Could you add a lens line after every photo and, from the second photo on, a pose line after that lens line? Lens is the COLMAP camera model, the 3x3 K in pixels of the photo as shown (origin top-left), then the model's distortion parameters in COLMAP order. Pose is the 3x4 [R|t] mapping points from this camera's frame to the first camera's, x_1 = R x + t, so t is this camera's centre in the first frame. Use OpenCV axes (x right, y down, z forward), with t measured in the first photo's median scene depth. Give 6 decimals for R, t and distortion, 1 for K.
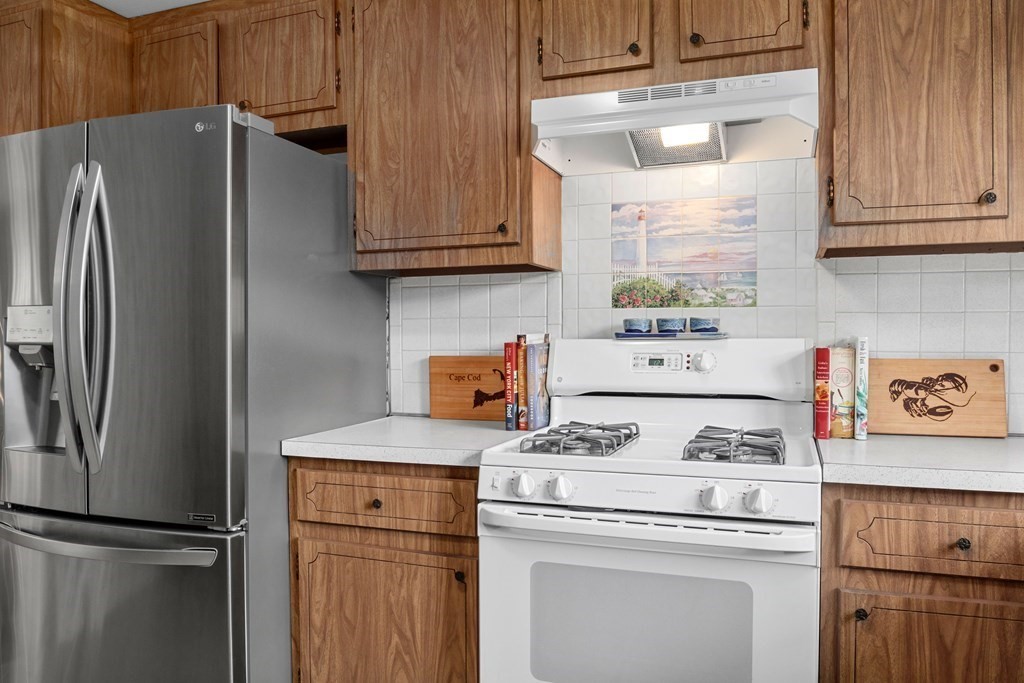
lens RADIAL K [[750.8, 0, 511.9], [0, 750.8, 348.2], [0, 0, 1]] dist [-0.000597, -0.053179]
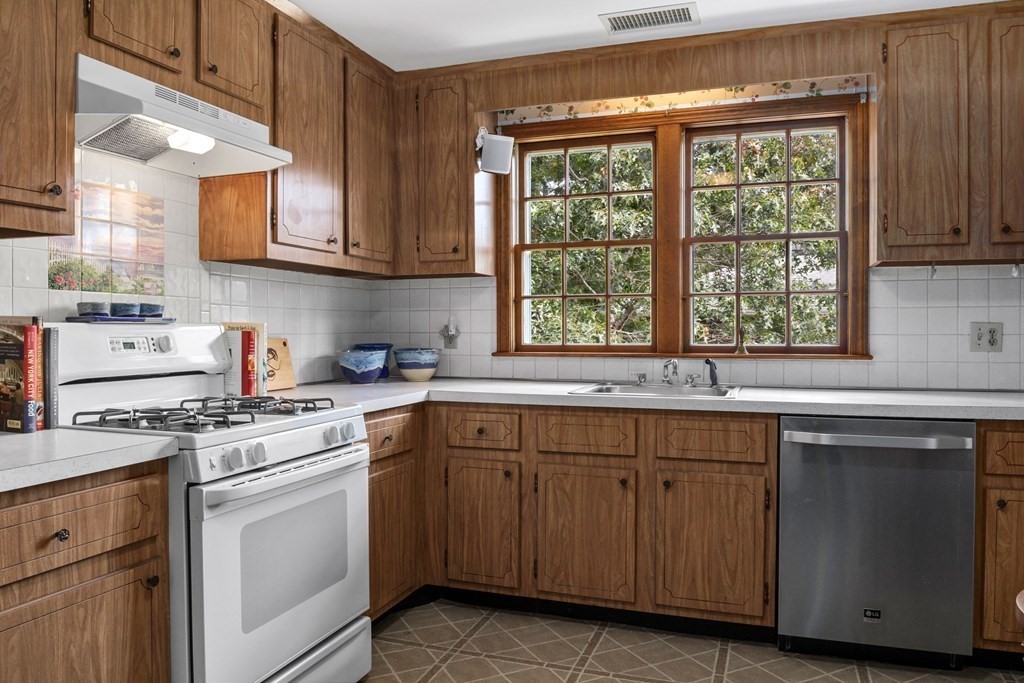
lens RADIAL K [[756.2, 0, 513.0], [0, 756.2, 326.5], [0, 0, 1]] dist [-0.000626, -0.002038]
pose [[-0.004679, 0.005272, 0.999975, -0.921289], [0.013033, 0.999901, -0.005211, 0.004838], [-0.999904, 0.013008, -0.004747, 0.524473]]
